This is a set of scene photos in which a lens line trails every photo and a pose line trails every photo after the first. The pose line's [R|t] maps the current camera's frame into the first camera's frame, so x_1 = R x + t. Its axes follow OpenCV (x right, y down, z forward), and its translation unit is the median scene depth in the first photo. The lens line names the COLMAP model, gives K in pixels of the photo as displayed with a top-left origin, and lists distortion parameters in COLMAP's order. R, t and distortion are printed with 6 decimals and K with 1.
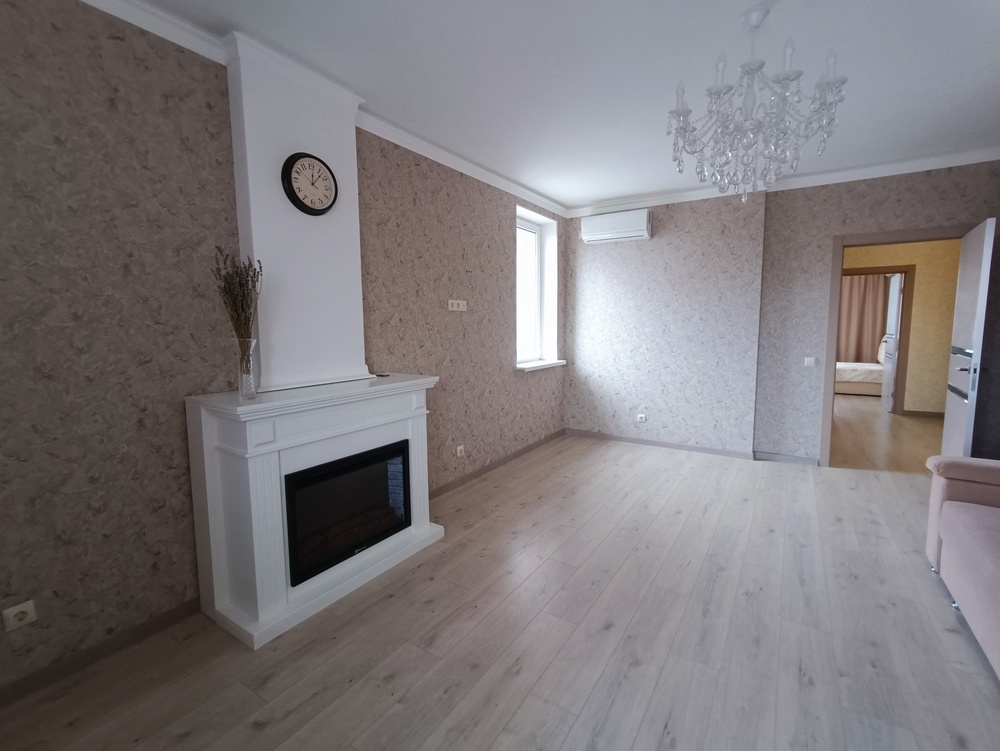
lens RADIAL K [[450.2, 0, 509.8], [0, 450.2, 371.3], [0, 0, 1]] dist [-0.004769, 0.000679]
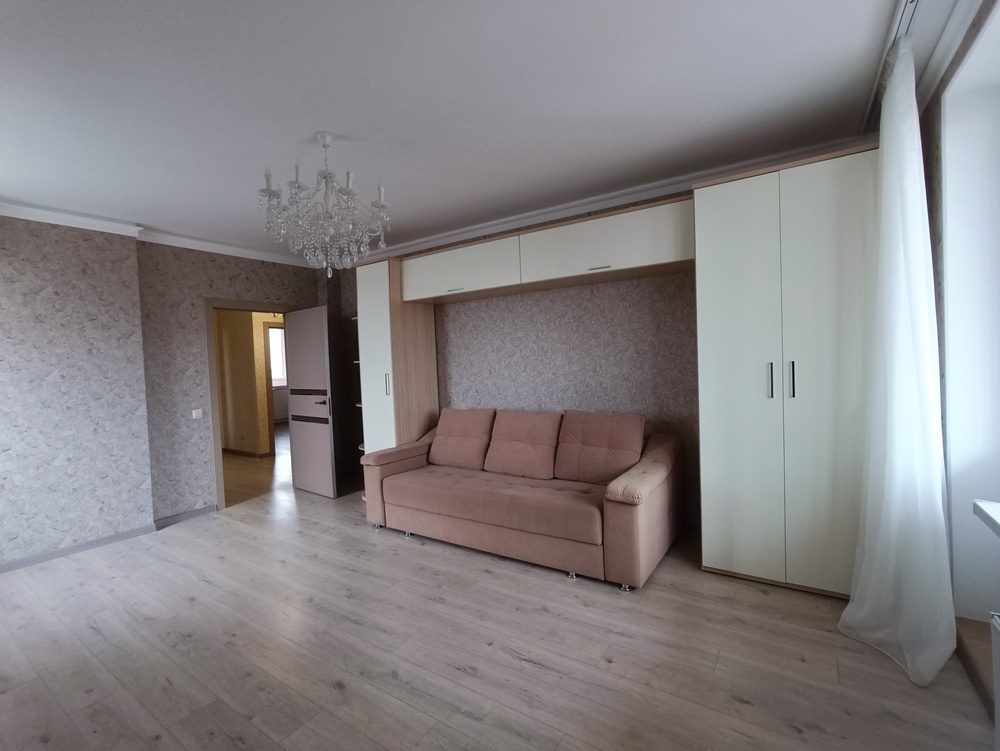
lens RADIAL K [[450.2, 0, 509.8], [0, 450.2, 371.3], [0, 0, 1]] dist [-0.004769, 0.000679]
pose [[0.018441, -0.018844, 0.999652, -0.354271], [0.145223, 0.989270, 0.015970, -0.030586], [-0.989227, 0.144878, 0.020980, 0.254609]]
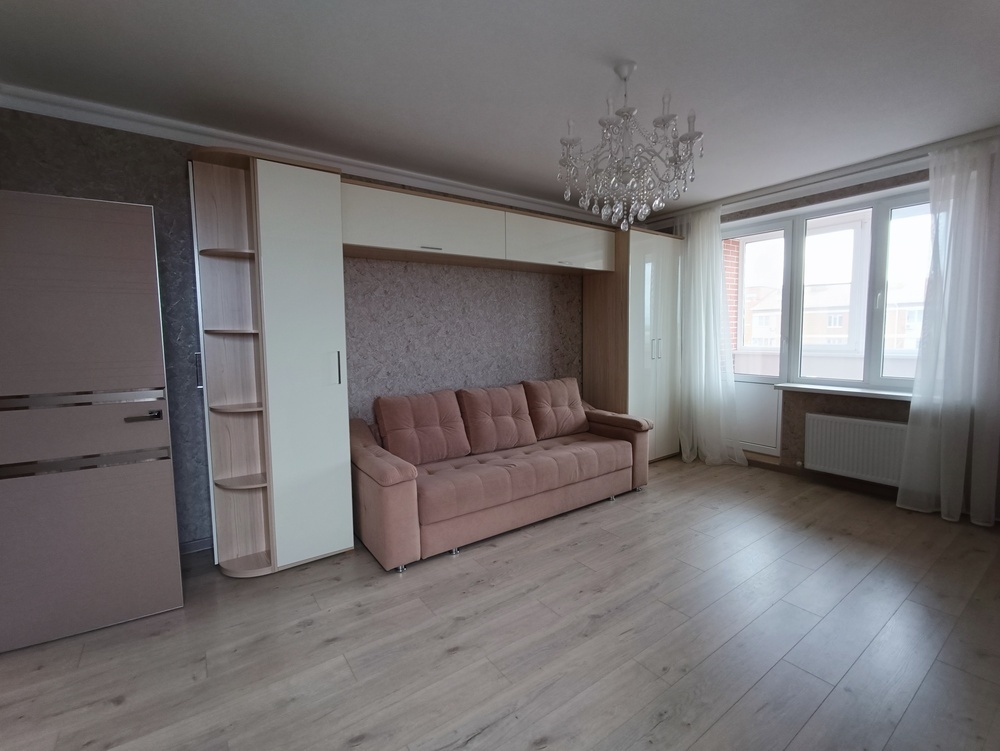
lens RADIAL K [[450.2, 0, 509.8], [0, 450.2, 371.3], [0, 0, 1]] dist [-0.004769, 0.000679]
pose [[-0.927473, -0.009349, 0.373773, 0.180651], [0.061442, 0.982286, 0.177030, -0.122308], [-0.368807, 0.187156, -0.910469, 1.070449]]
